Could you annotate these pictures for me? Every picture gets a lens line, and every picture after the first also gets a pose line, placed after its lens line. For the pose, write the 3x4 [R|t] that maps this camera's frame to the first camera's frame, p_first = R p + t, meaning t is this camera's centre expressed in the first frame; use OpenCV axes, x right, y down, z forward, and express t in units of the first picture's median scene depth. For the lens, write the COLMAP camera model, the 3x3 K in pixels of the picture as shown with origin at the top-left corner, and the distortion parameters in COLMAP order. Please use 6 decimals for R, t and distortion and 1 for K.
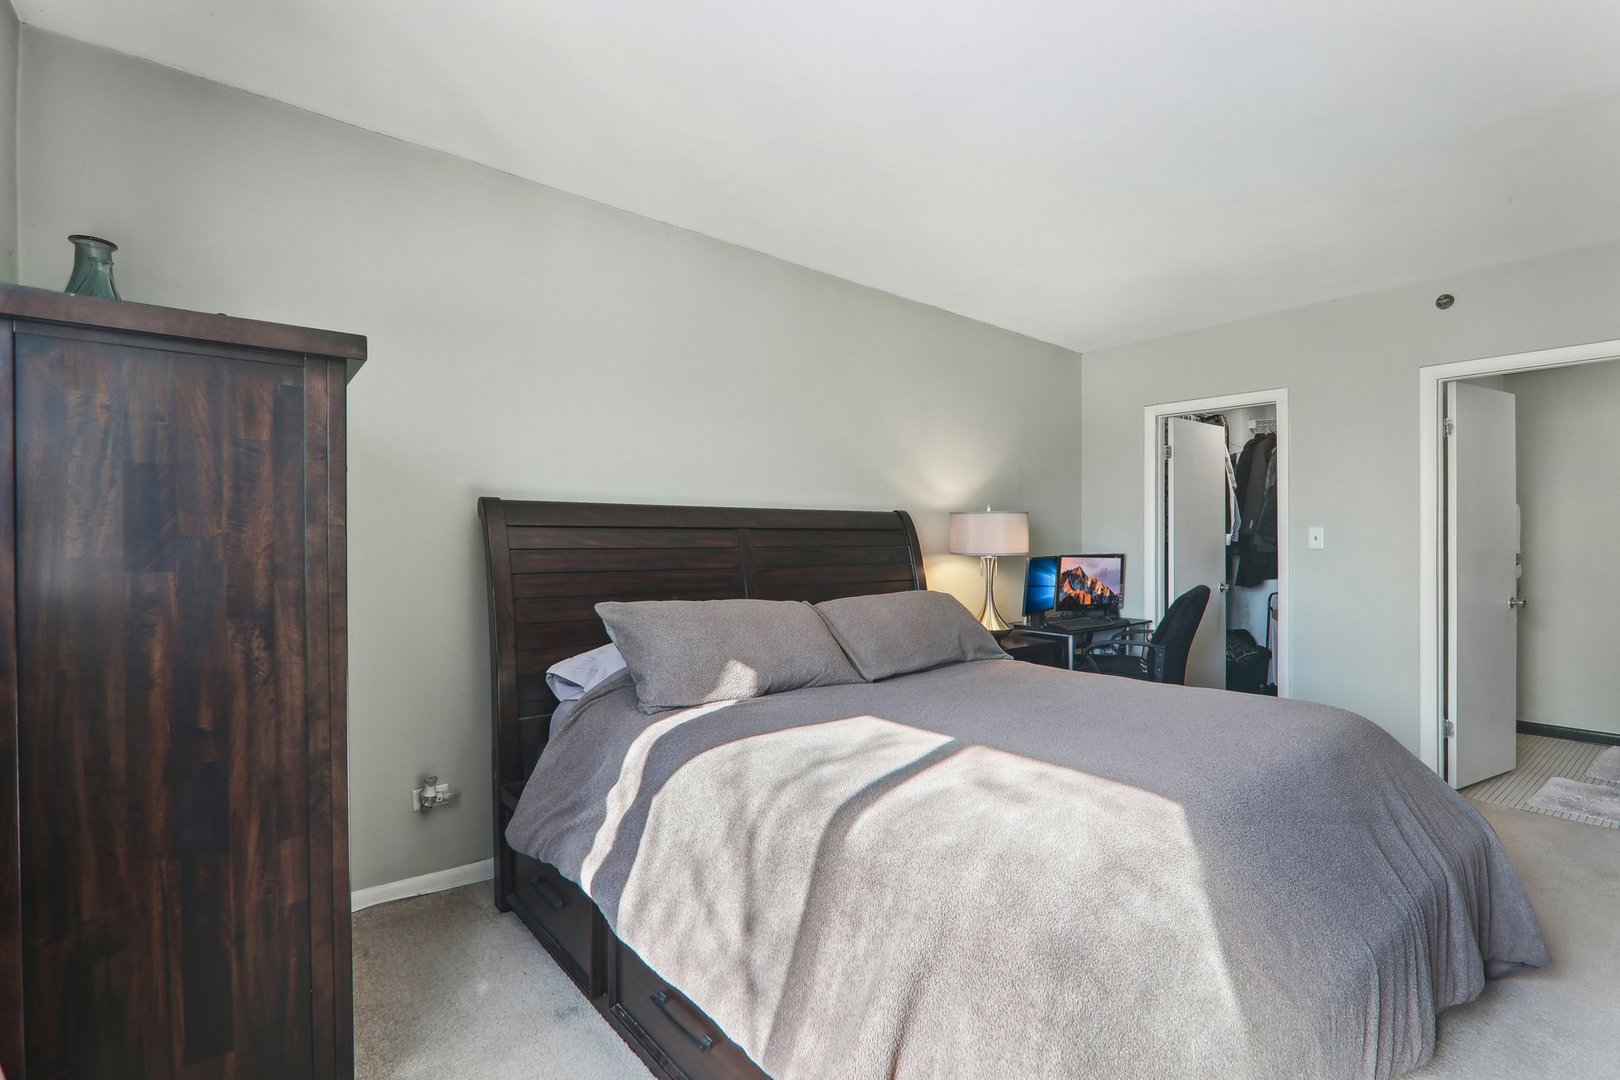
lens RADIAL K [[756.1, 0, 799.3], [0, 756.1, 543.6], [0, 0, 1]] dist [0.020370, -0.017512]
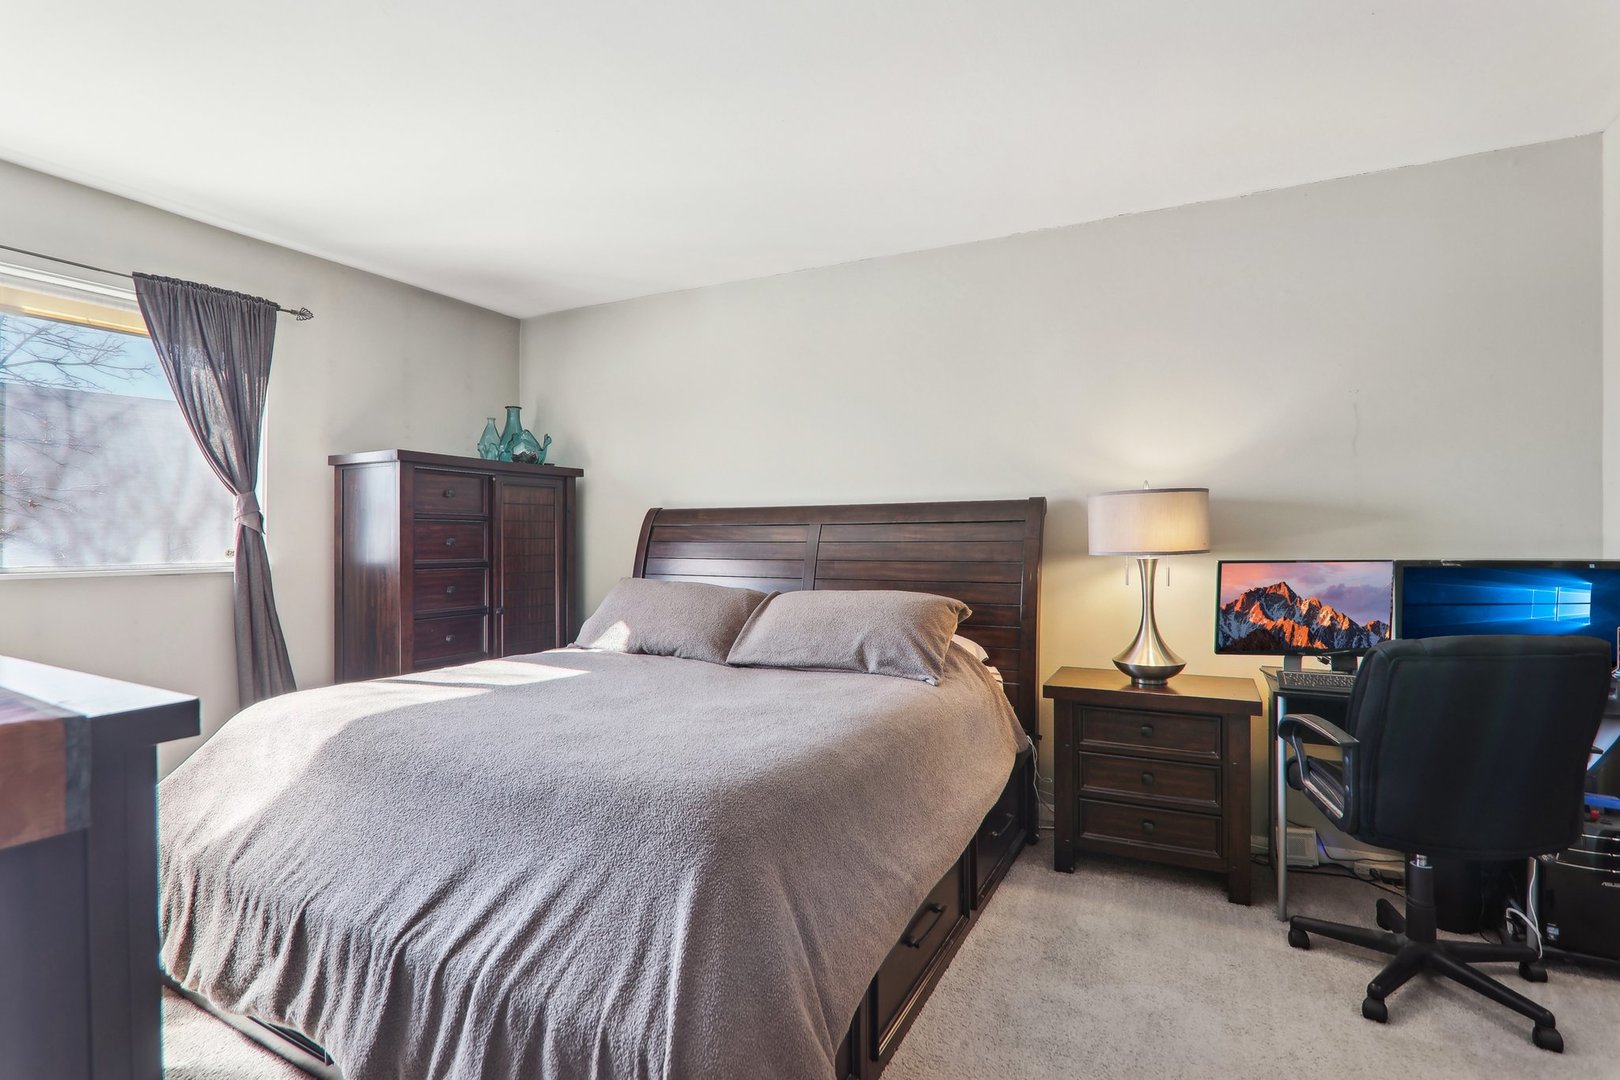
lens RADIAL K [[766.3, 0, 801.8], [0, 766.3, 557.5], [0, 0, 1]] dist [-0.038728, 0.039353]
pose [[0.390037, 0.023116, -0.920509, 0.770462], [0.000719, 0.999677, 0.025409, 0.000039], [0.920799, -0.010573, 0.389894, 0.447841]]
